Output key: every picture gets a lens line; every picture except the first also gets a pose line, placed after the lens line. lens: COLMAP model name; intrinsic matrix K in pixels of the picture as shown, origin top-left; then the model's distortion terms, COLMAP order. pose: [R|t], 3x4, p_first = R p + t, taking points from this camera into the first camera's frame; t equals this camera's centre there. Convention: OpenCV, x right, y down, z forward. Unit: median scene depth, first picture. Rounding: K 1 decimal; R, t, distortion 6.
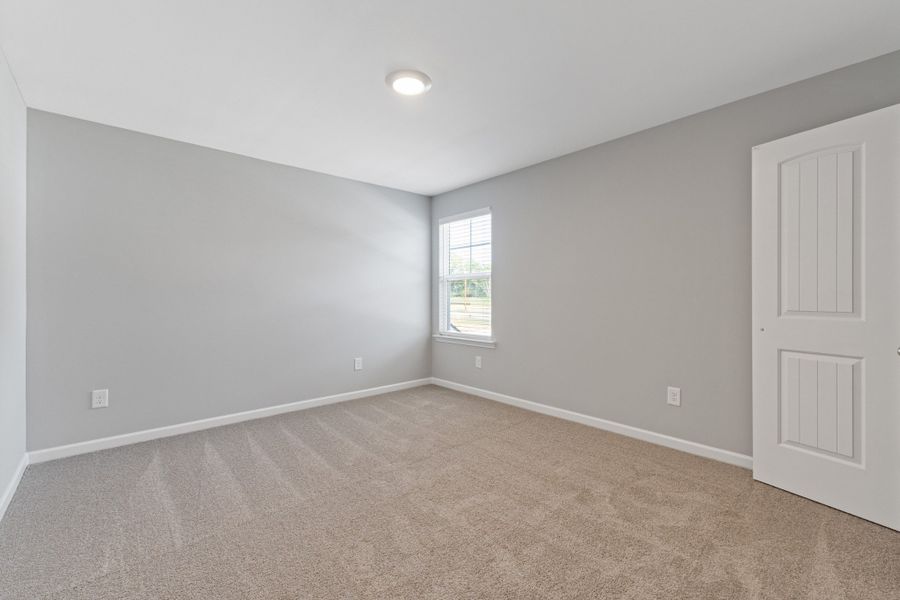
lens RADIAL K [[377.8, 0, 451.5], [0, 377.8, 297.8], [0, 0, 1]] dist [-0.000018, 0.000014]
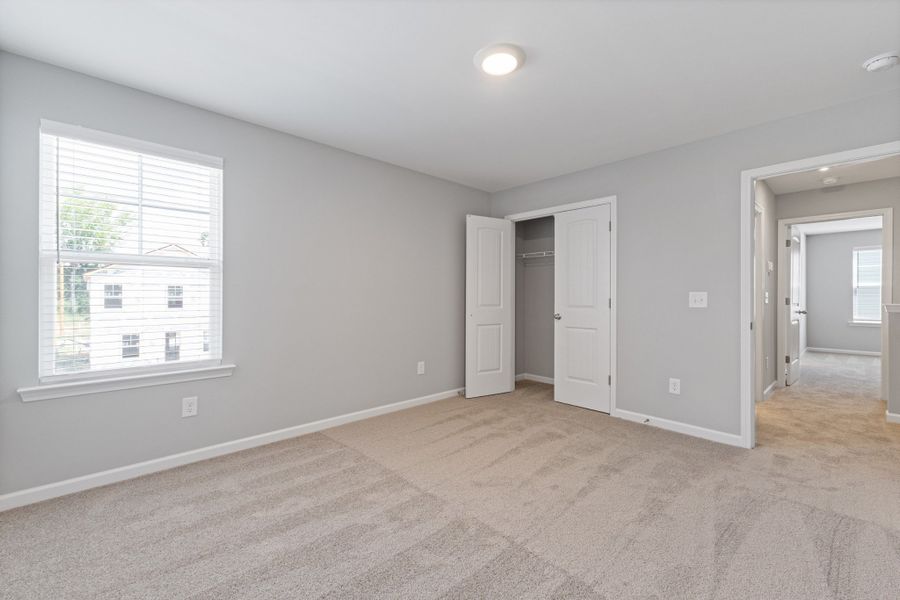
lens RADIAL K [[377.8, 0, 451.5], [0, 377.8, 297.8], [0, 0, 1]] dist [-0.000018, 0.000014]
pose [[-0.021445, -0.000178, 0.999770, -0.727229], [0.002437, 0.999997, 0.000230, -0.001412], [-0.999767, 0.002442, -0.021445, 0.811958]]
